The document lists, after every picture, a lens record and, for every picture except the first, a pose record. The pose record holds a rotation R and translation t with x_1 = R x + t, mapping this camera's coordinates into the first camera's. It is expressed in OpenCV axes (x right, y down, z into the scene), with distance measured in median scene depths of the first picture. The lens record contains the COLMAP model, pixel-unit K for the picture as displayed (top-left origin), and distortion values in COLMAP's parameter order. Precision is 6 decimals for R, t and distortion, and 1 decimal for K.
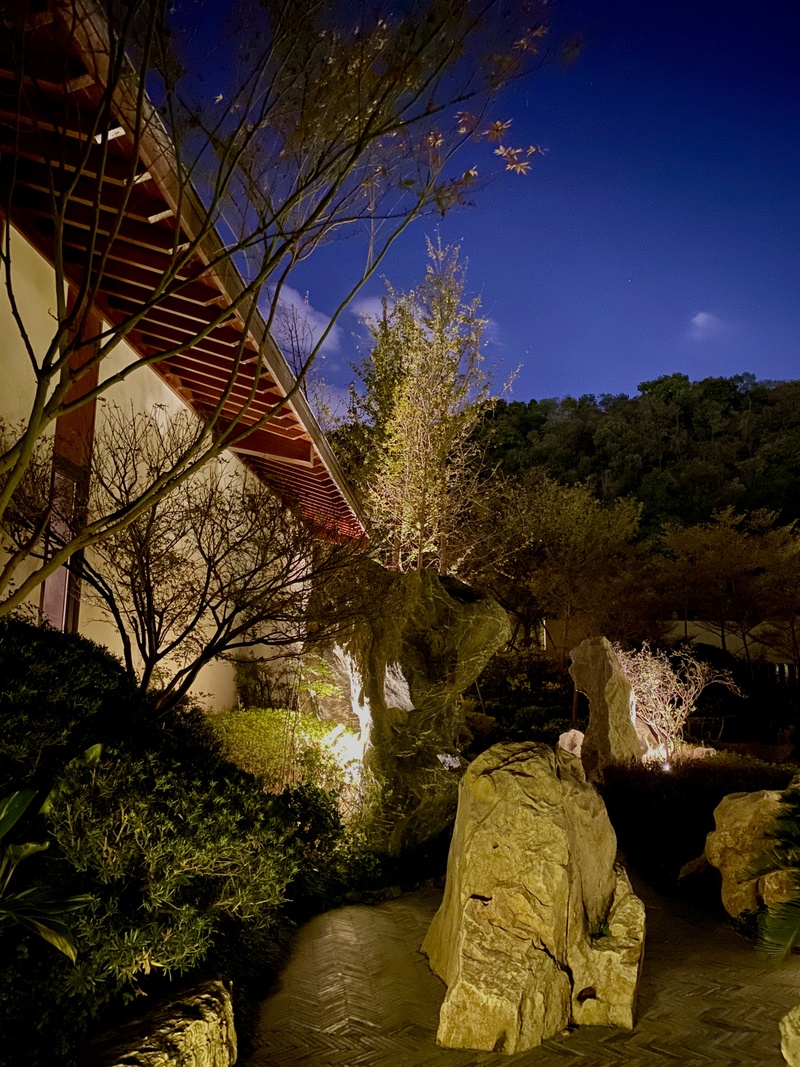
lens RADIAL K [[835.7, 0, 400.0], [0, 835.7, 533.5], [0, 0, 1]] dist [0.004375, 0.002365]
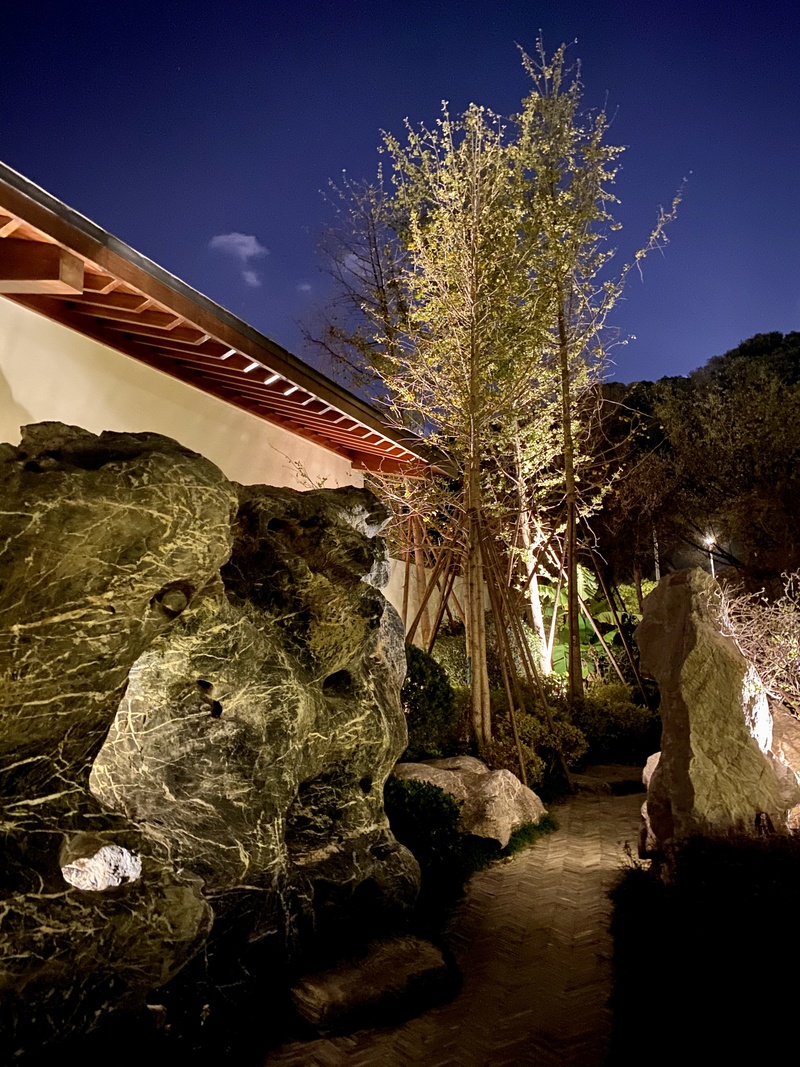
lens RADIAL K [[835.7, 0, 400.0], [0, 835.7, 533.5], [0, 0, 1]] dist [0.004375, 0.002365]
pose [[0.942945, -0.076639, -0.324007, 0.254375], [0.085106, 0.996299, 0.012020, 0.086899], [0.321887, -0.038910, 0.945978, 0.497469]]
